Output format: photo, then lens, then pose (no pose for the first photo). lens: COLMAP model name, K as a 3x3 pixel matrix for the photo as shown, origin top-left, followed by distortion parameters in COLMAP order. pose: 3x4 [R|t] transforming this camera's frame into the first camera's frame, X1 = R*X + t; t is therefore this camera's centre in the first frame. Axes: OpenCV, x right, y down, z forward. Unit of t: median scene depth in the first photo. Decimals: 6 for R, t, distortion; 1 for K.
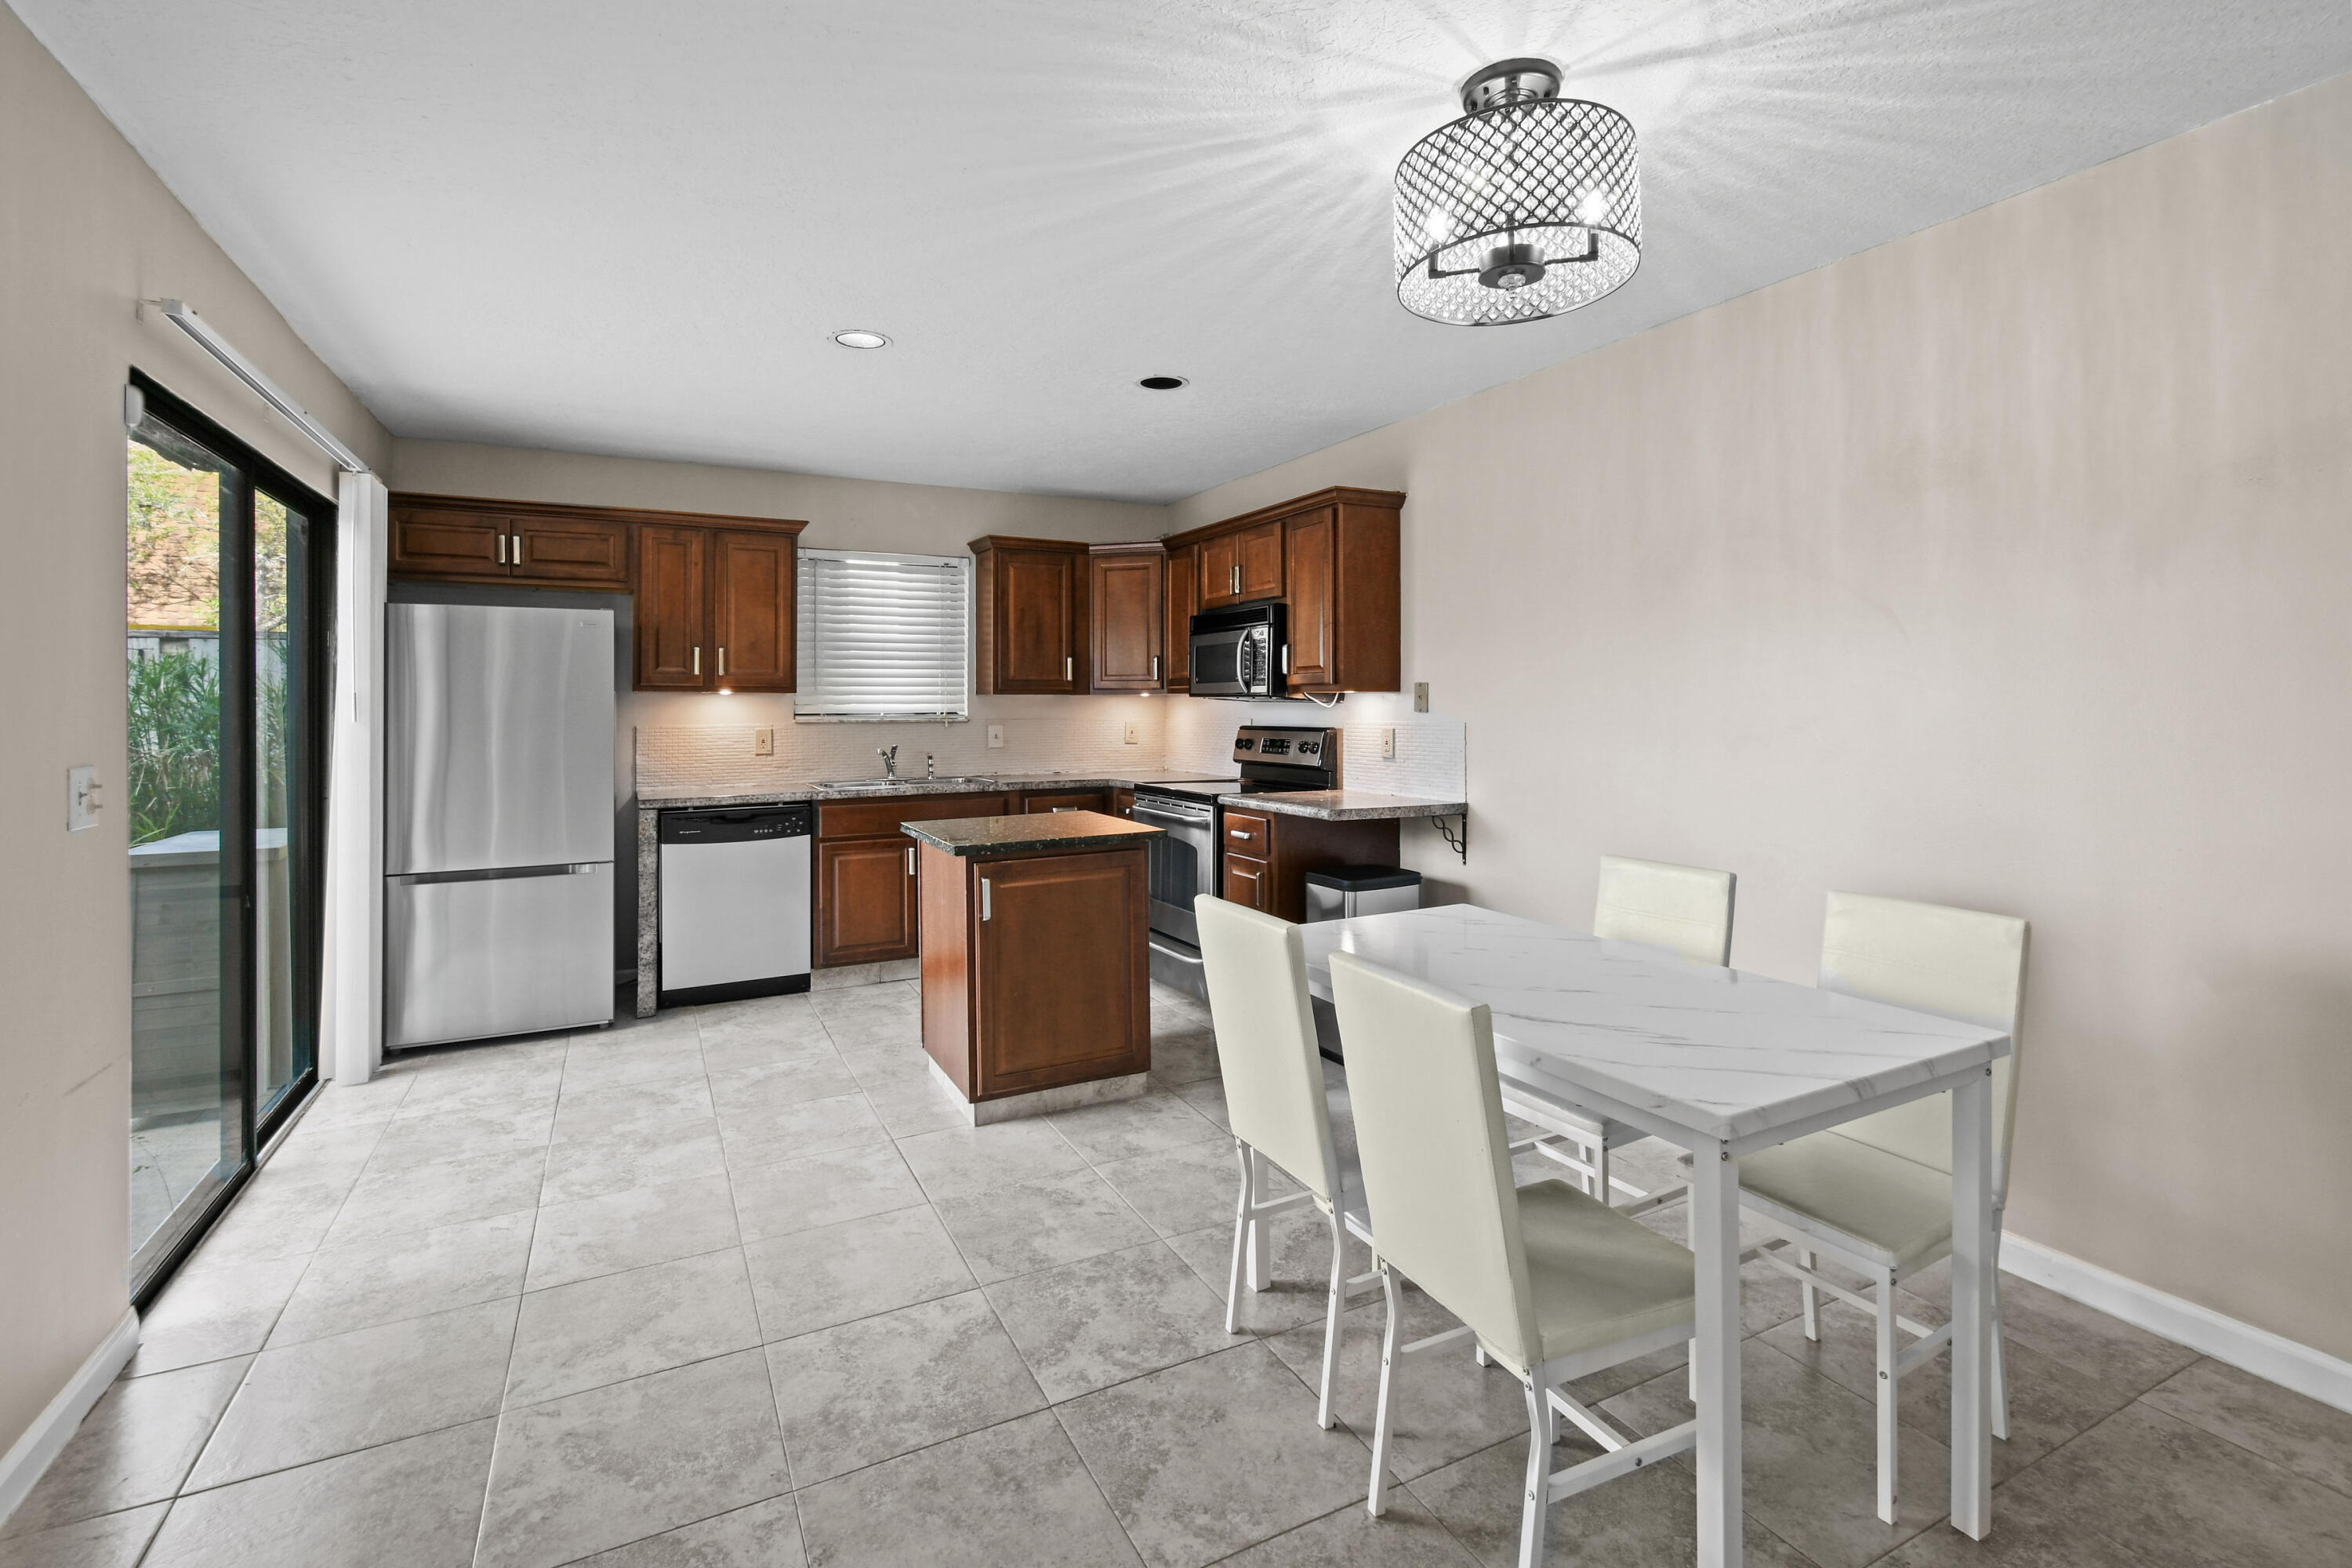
lens RADIAL K [[1069.0, 0, 1174.0], [0, 1069.0, 703.3], [0, 0, 1]] dist [0.001002, 0.000354]
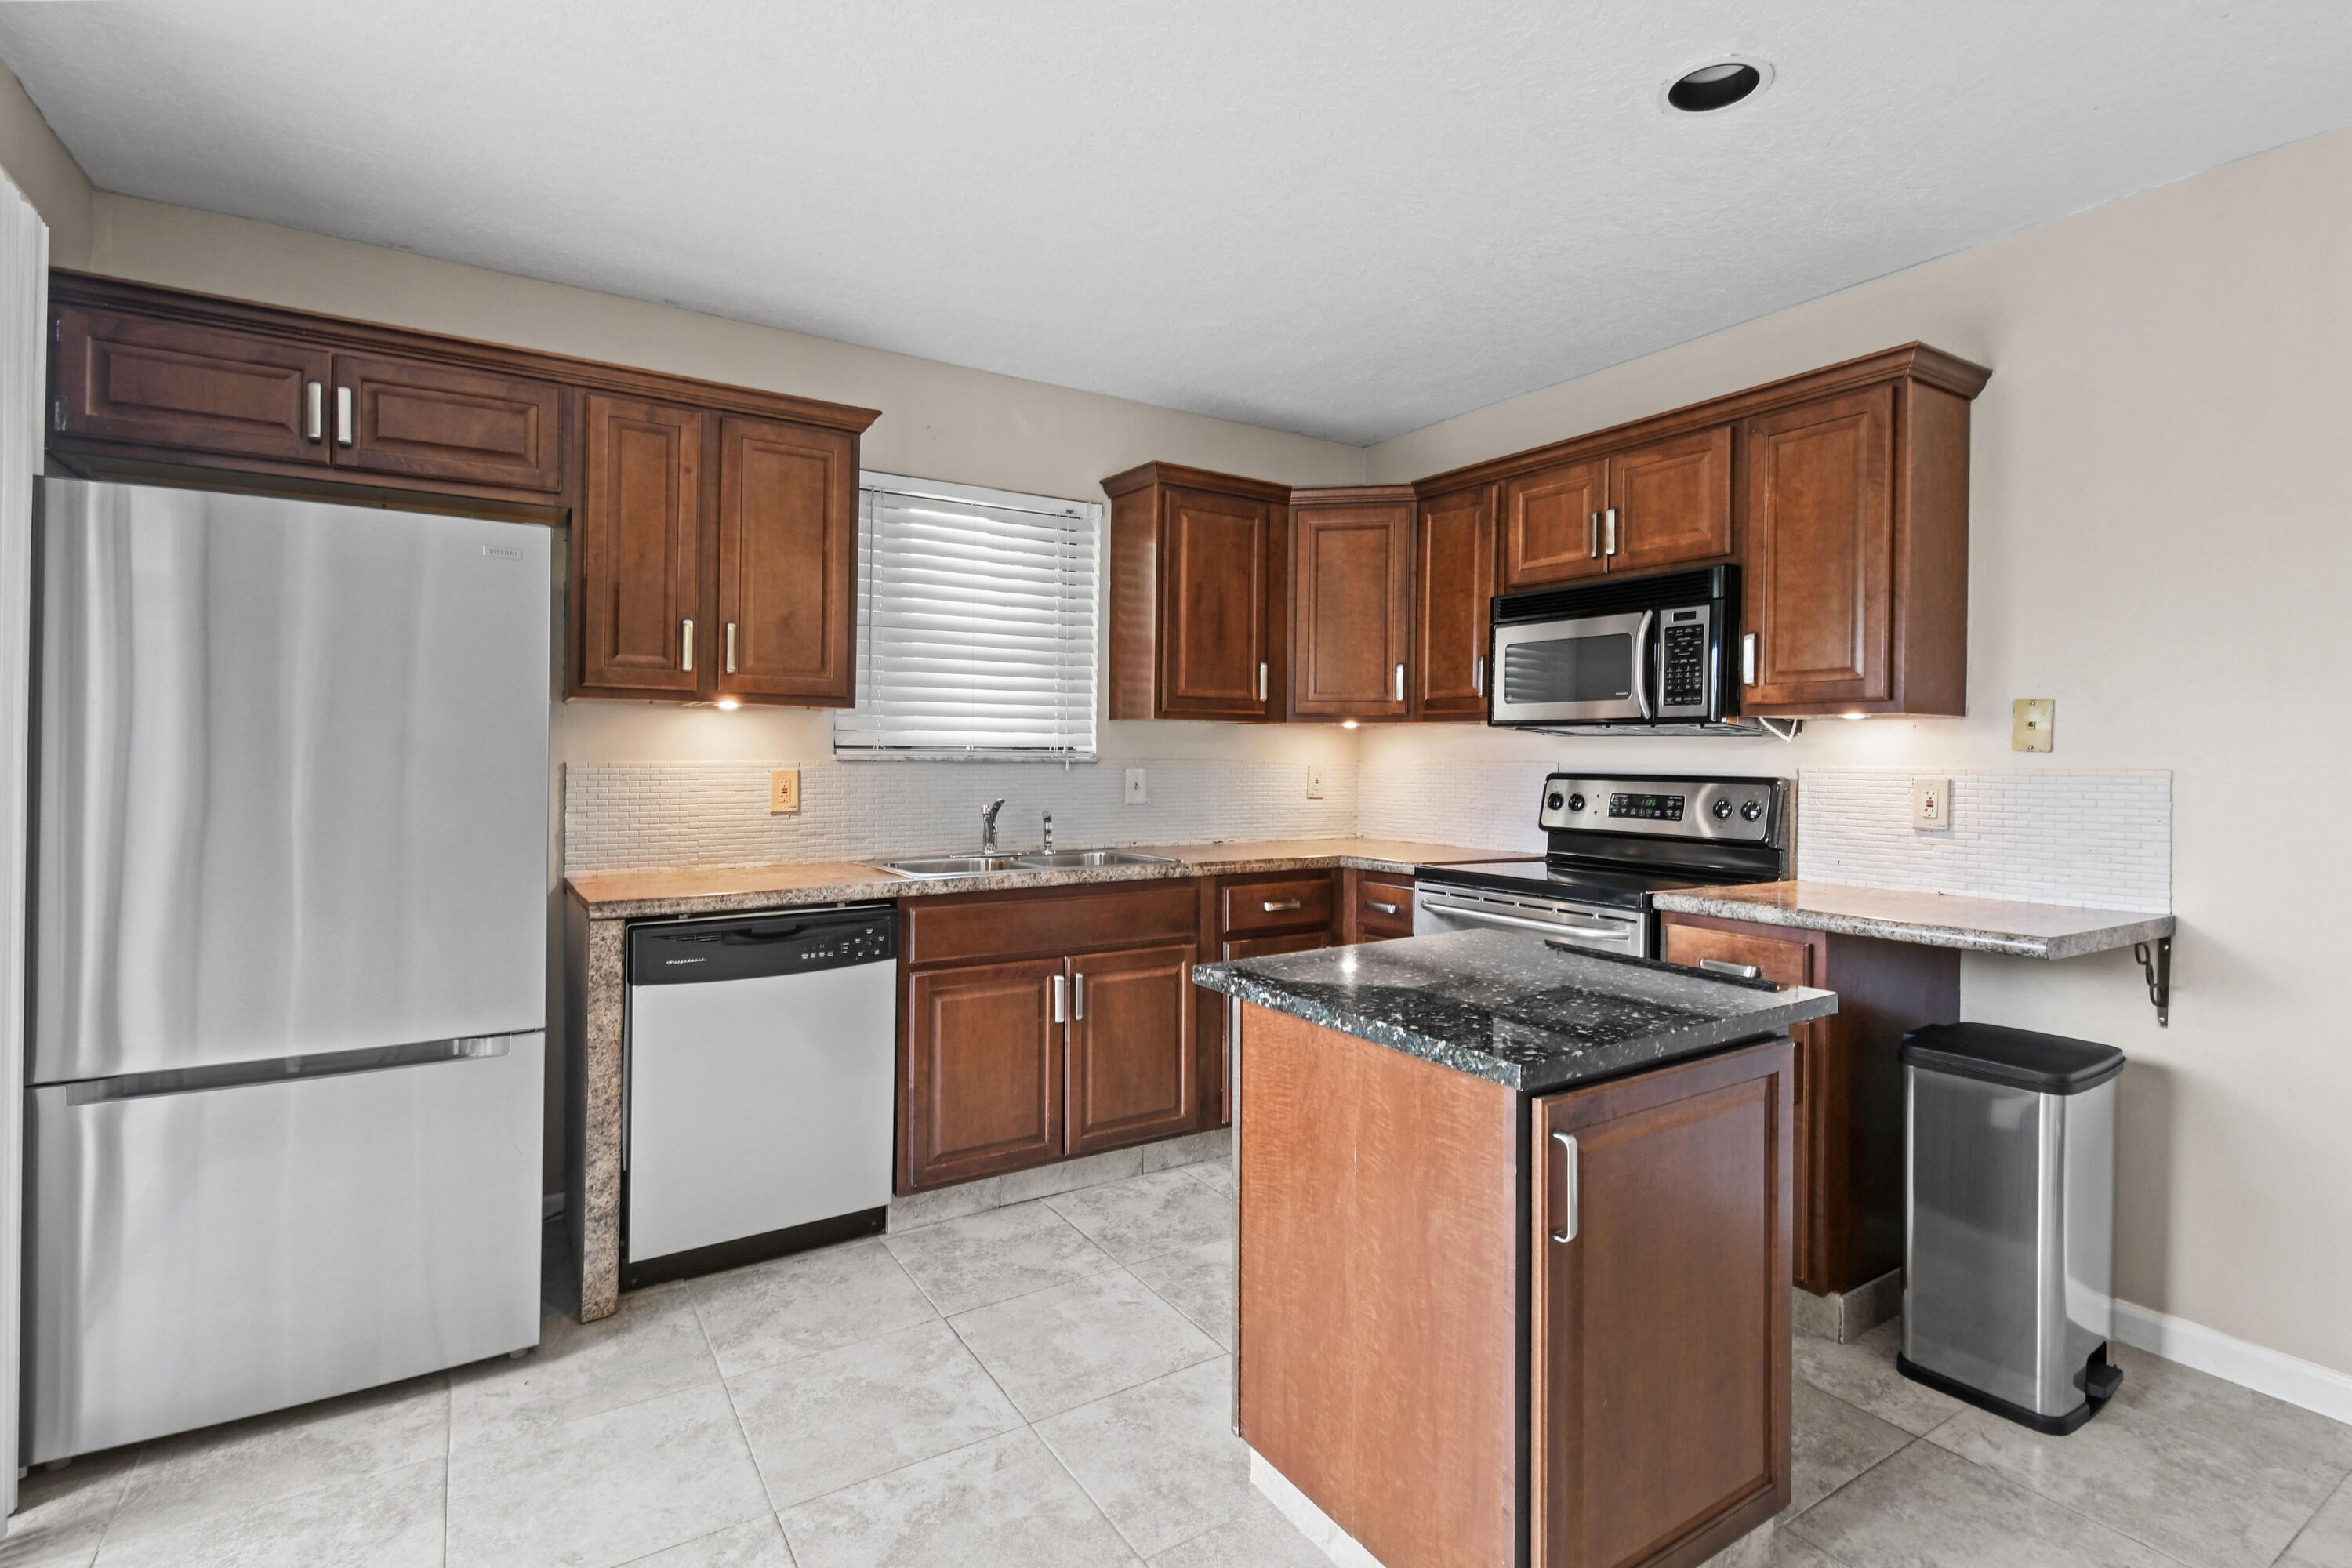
lens RADIAL K [[1135.2, 0, 1184.6], [0, 1135.2, 753.6], [0, 0, 1]] dist [0.000866, -0.001139]
pose [[0.995287, 0.012435, 0.096171, -0.245349], [-0.012573, 0.999921, 0.000834, 0.012823], [-0.096153, -0.002039, 0.995364, 0.388926]]
